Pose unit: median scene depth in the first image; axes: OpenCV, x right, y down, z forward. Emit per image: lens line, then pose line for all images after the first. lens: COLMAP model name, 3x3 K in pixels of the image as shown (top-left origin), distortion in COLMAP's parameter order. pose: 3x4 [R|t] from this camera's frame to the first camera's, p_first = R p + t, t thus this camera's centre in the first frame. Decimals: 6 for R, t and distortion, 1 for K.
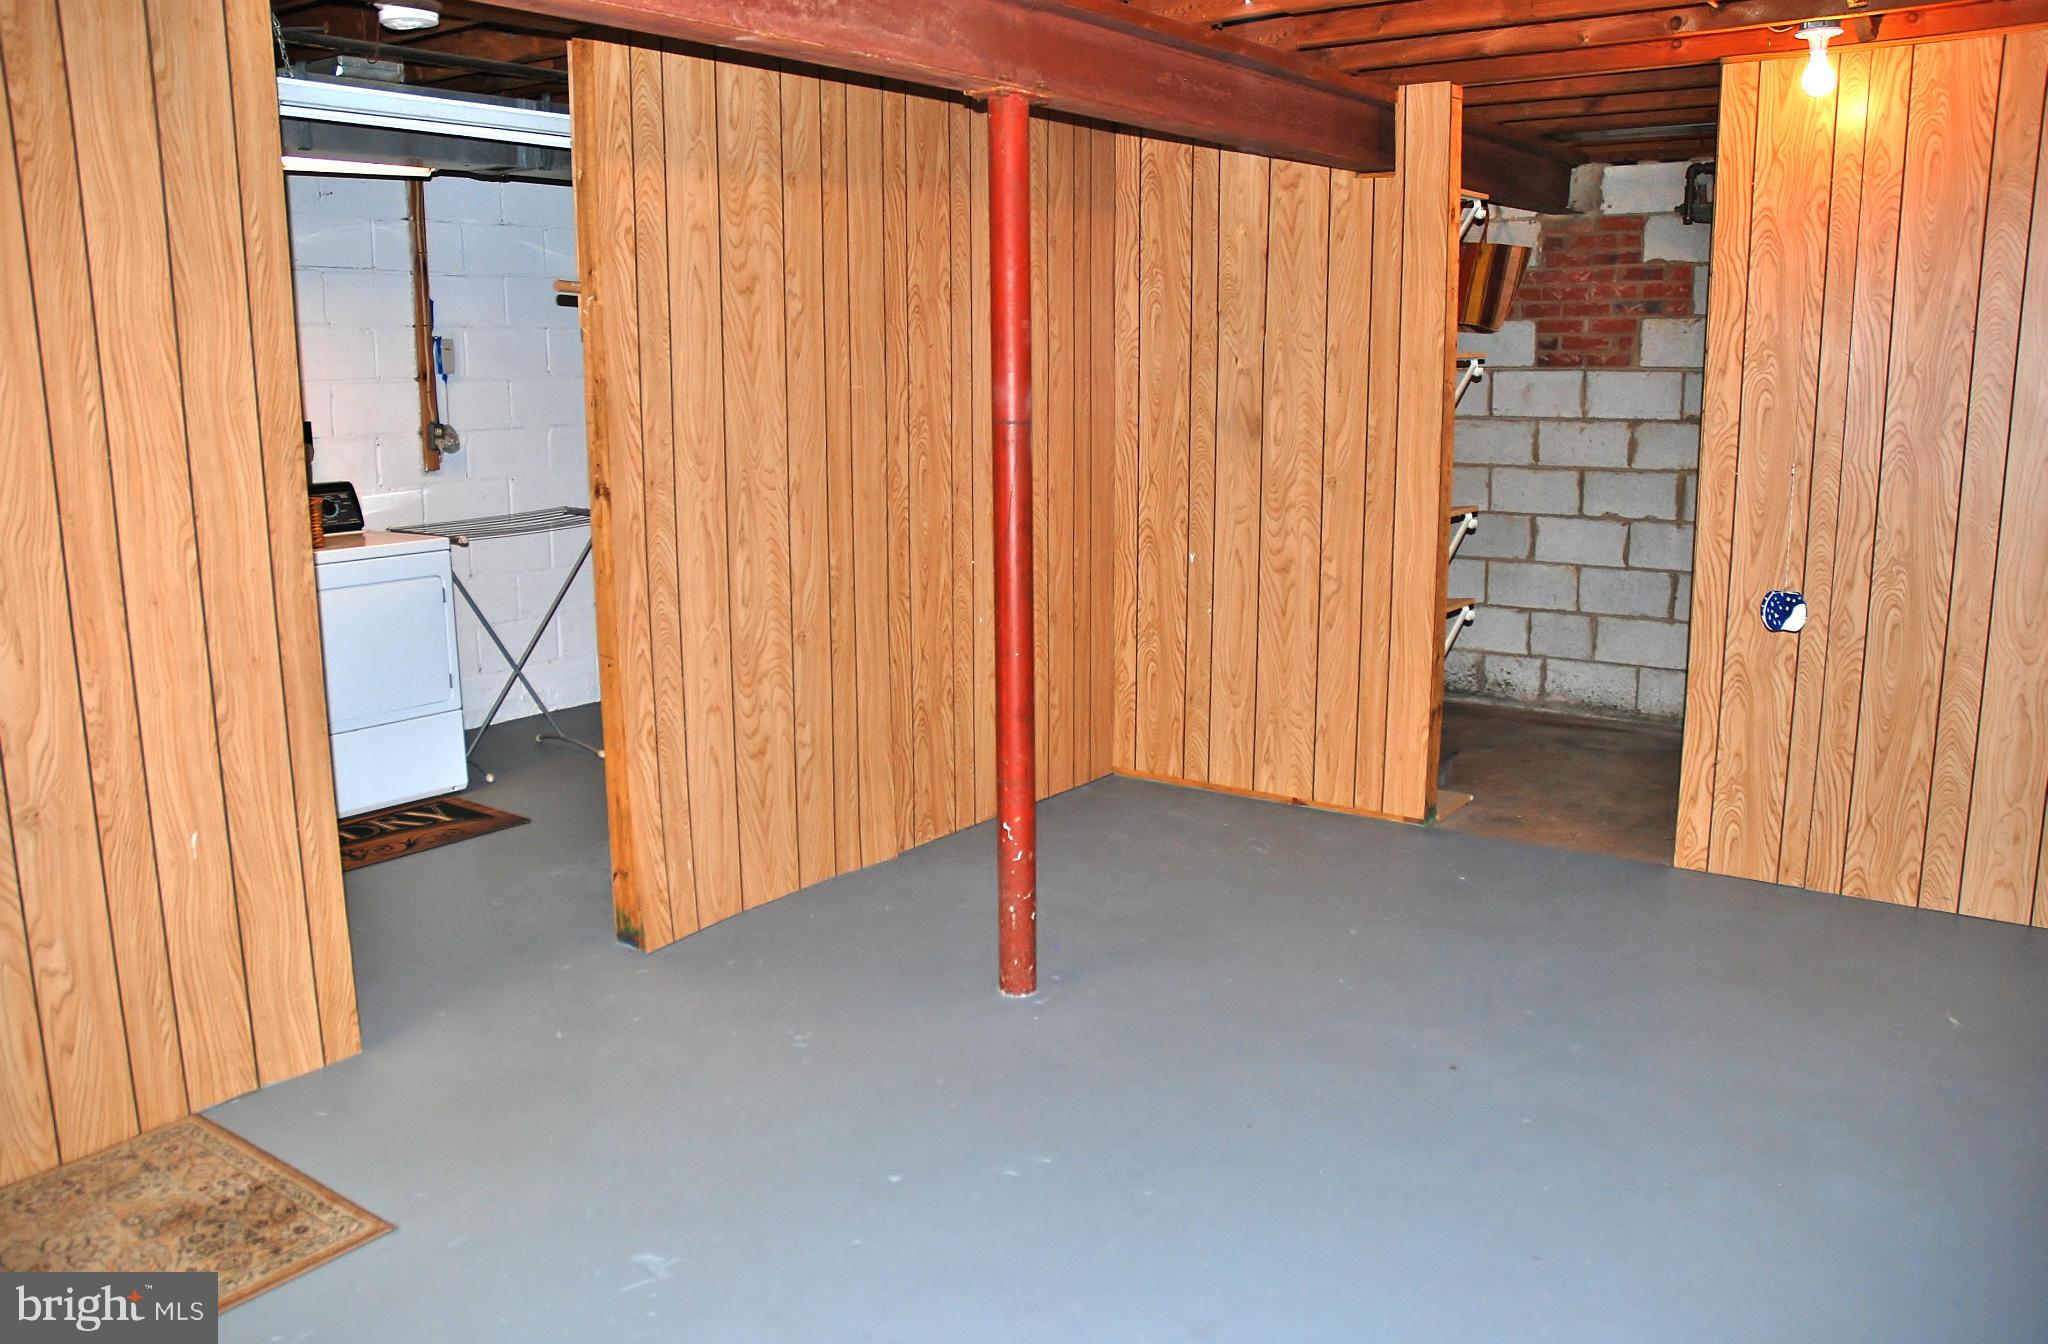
lens RADIAL K [[1639.0, 0, 1024.0], [0, 1639.0, 672.0], [0, 0, 1]] dist [-0.175627, 0.166092]
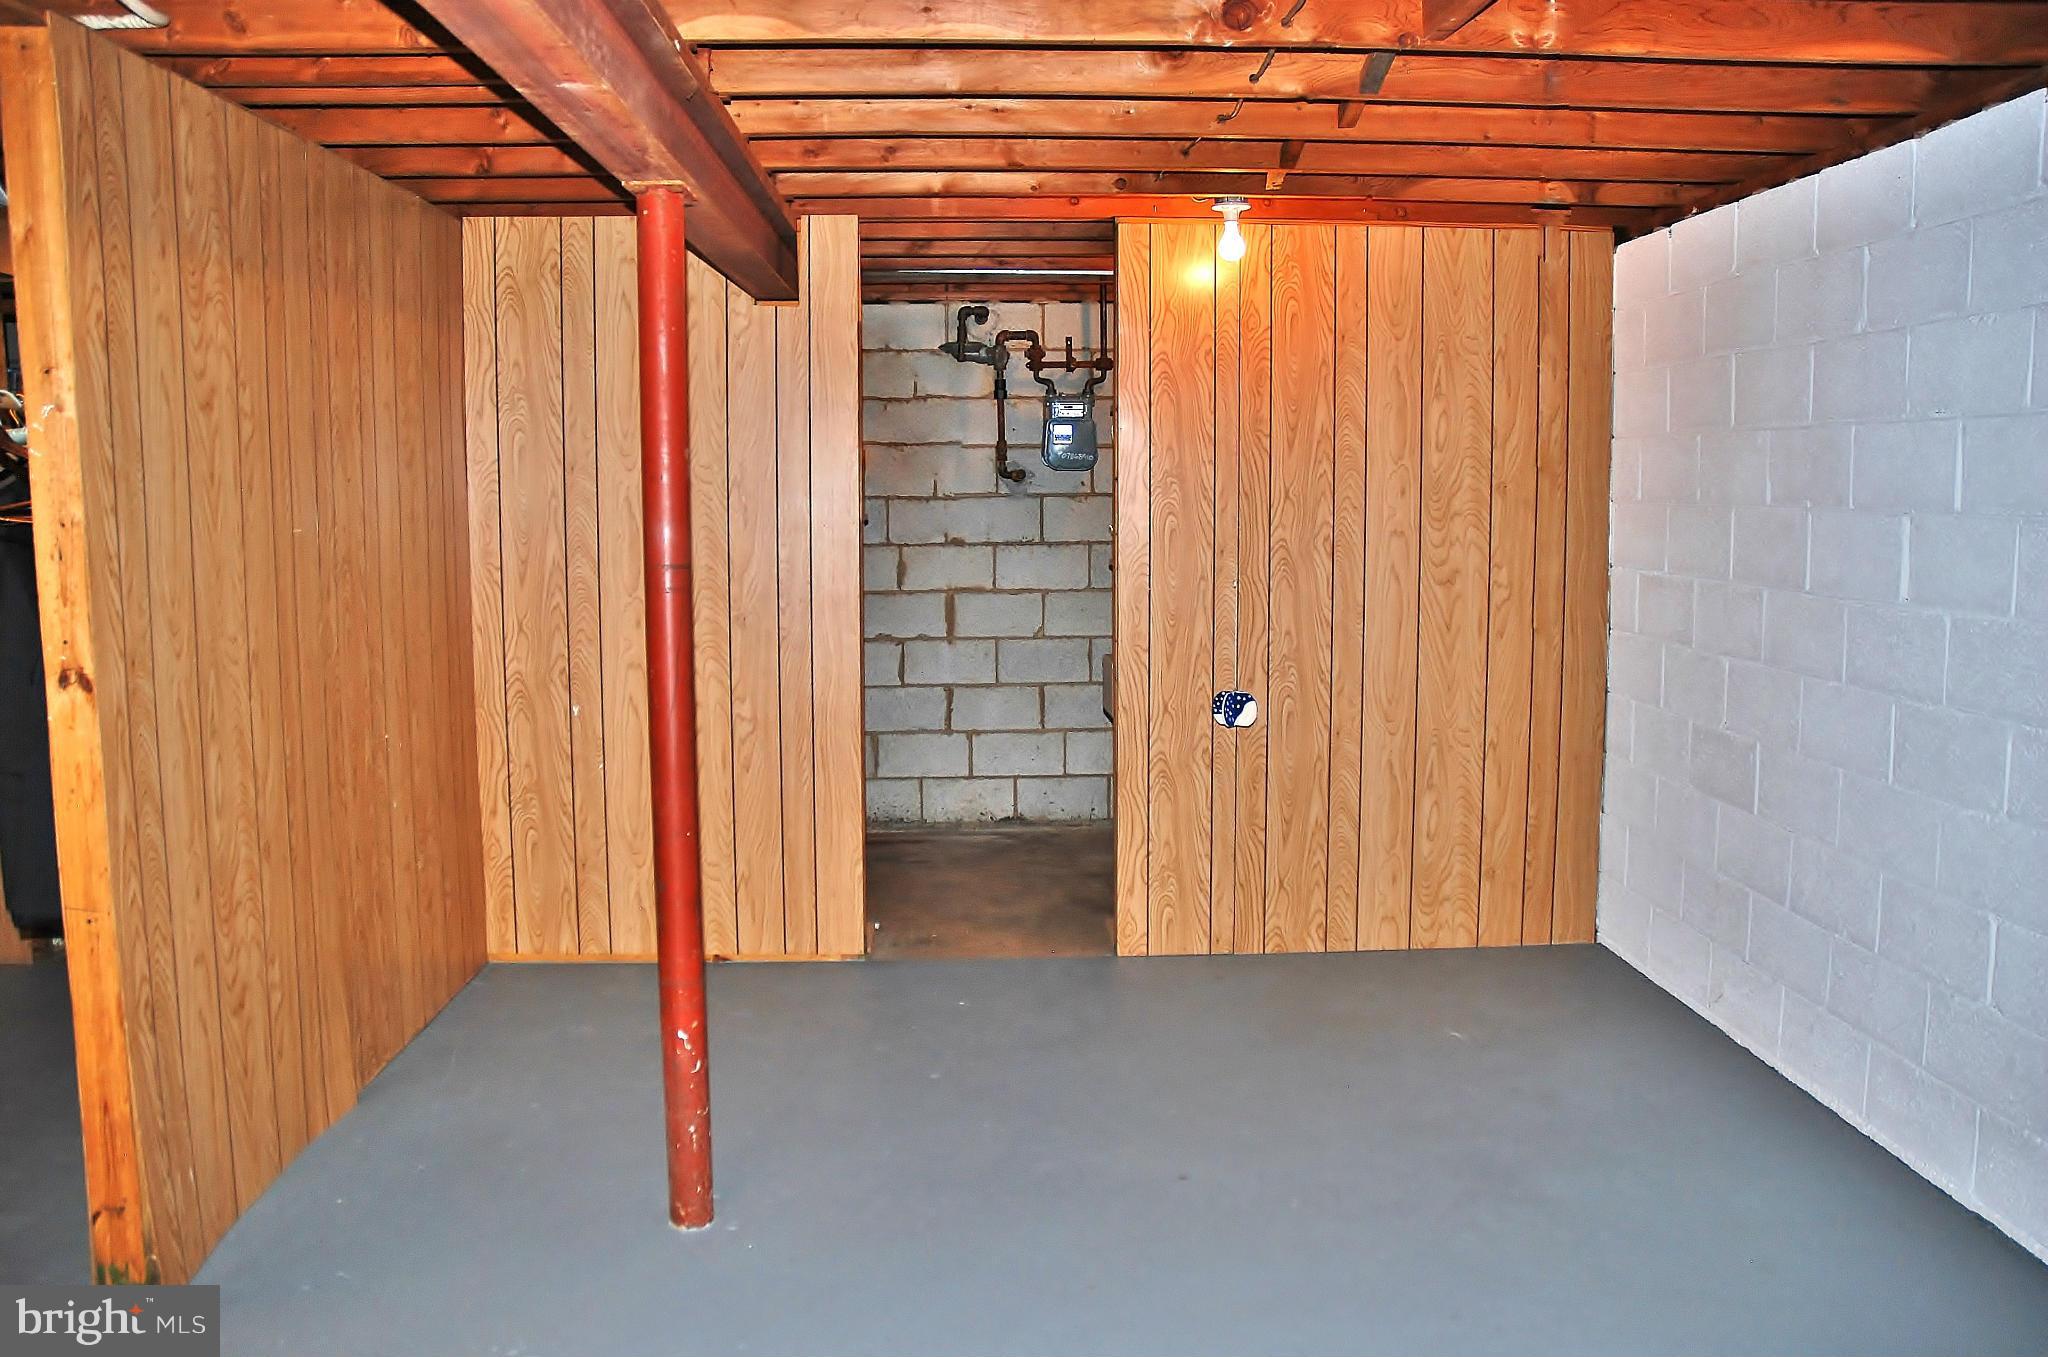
lens RADIAL K [[1629.9, 0, 1024.0], [0, 1629.9, 678.5], [0, 0, 1]] dist [-0.172275, 0.181806]
pose [[0.777026, -0.069423, 0.625629, -0.322676], [0.115738, 0.992712, -0.033589, -0.035176], [-0.618737, 0.098508, 0.779398, 0.178708]]
